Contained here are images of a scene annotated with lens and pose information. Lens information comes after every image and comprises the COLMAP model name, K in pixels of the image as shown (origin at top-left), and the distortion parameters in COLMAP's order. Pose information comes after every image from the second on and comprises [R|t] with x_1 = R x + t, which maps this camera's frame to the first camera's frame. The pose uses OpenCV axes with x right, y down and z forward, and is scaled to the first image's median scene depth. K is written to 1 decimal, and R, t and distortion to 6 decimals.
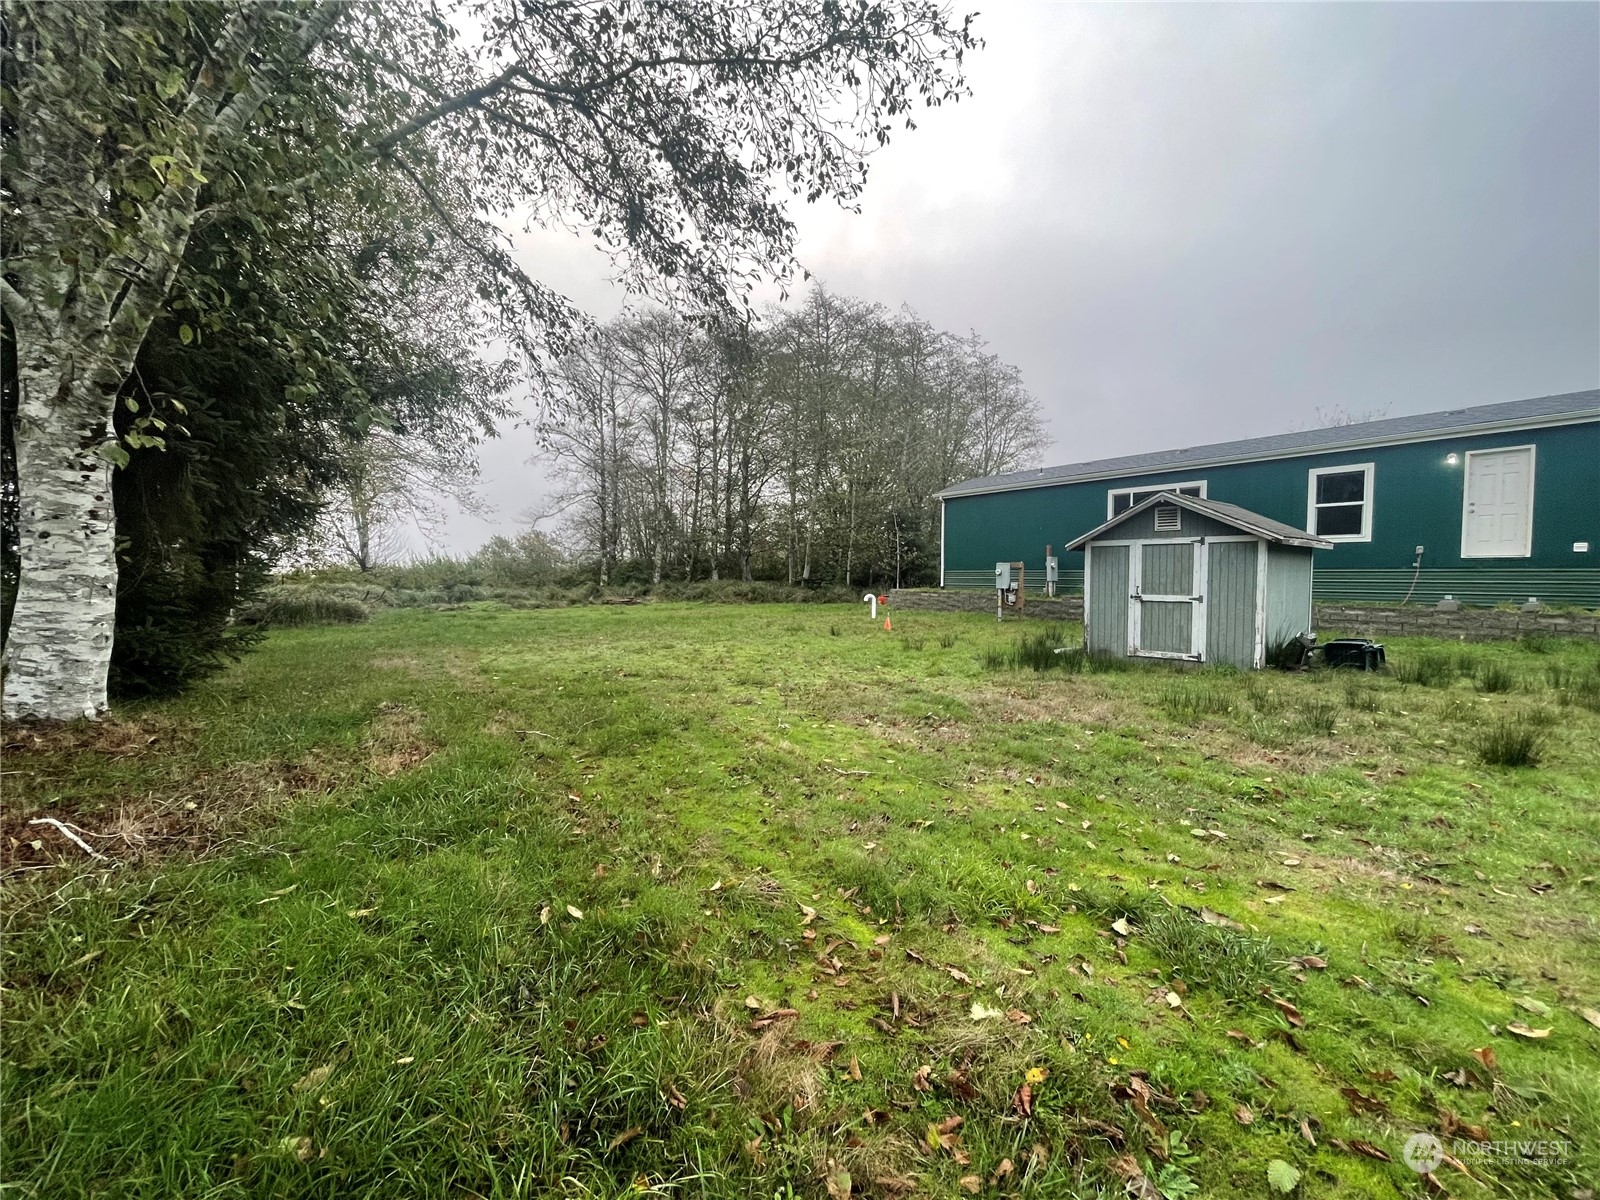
lens RADIAL K [[649.4, 0, 800.6], [0, 649.4, 598.4], [0, 0, 1]] dist [0.000360, -0.000830]
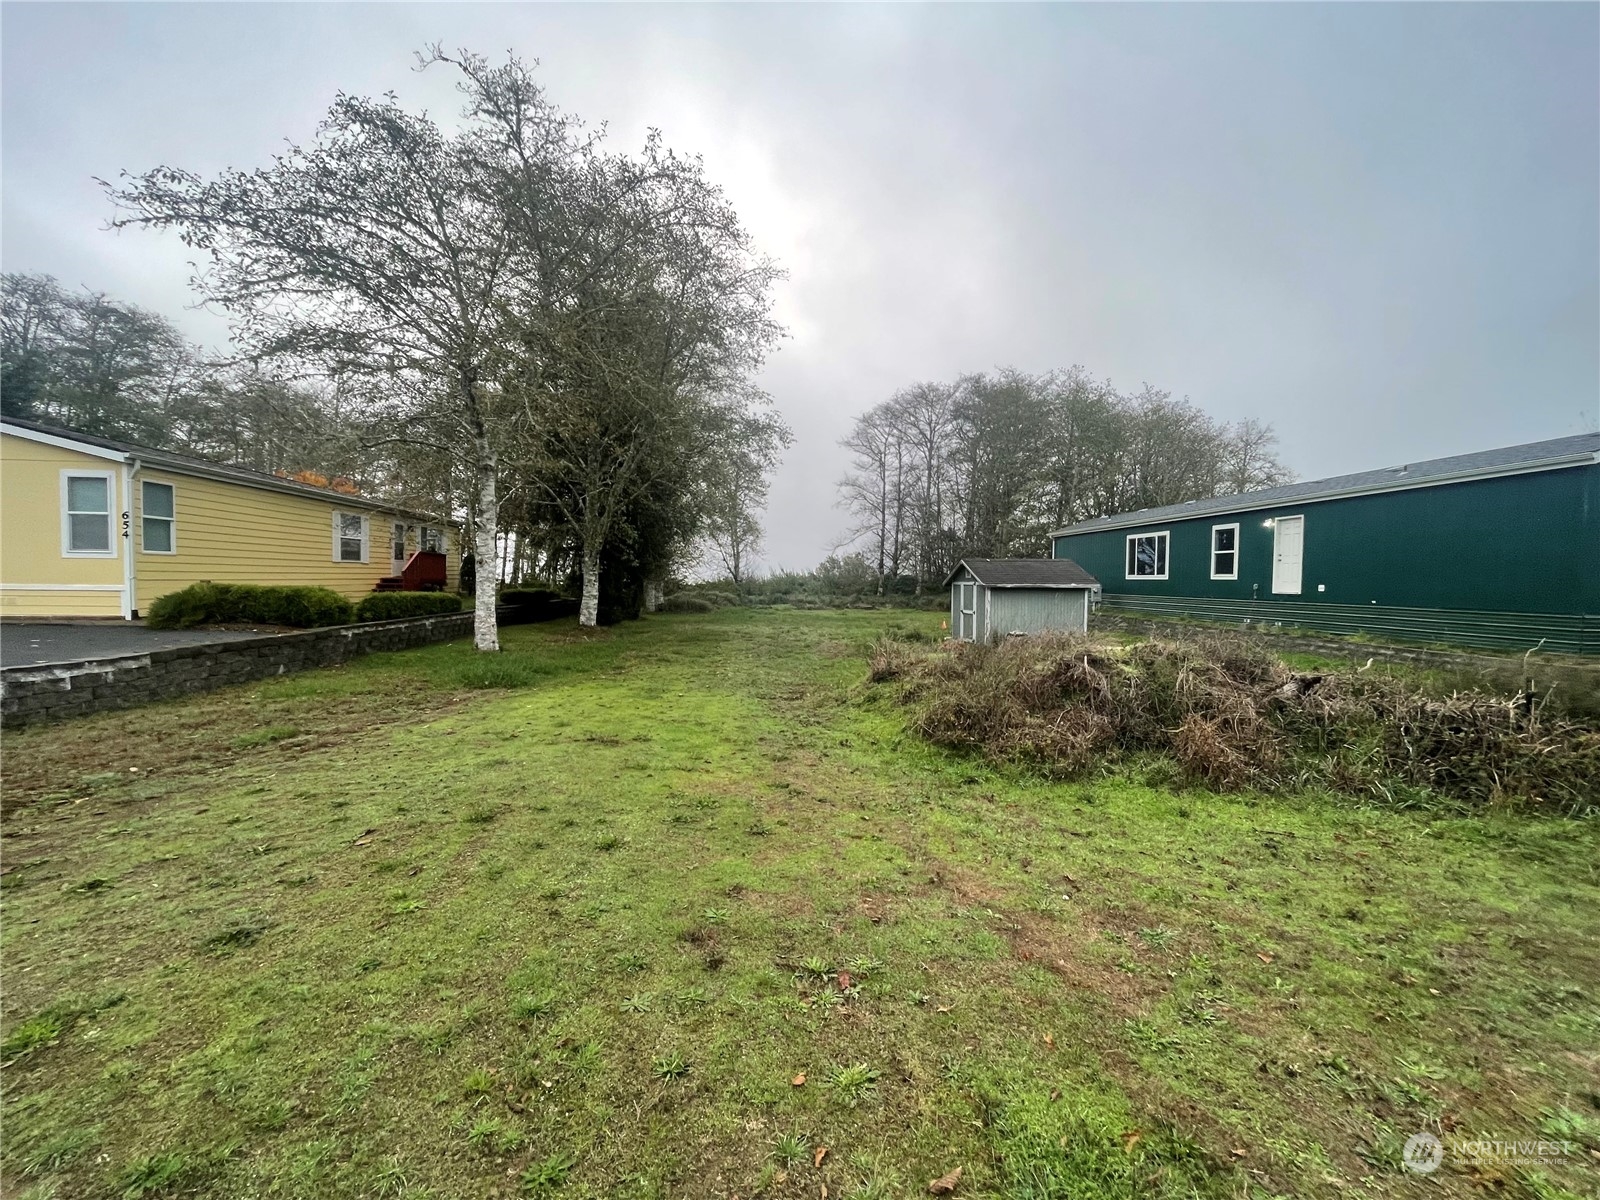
lens RADIAL K [[649.4, 0, 797.1], [0, 649.4, 610.7], [0, 0, 1]] dist [0.000360, -0.000830]
pose [[0.839591, 0.035799, -0.542038, 0.915706], [-0.032280, 0.999351, 0.016002, -0.014127], [0.542258, 0.004062, 0.840202, -0.728591]]
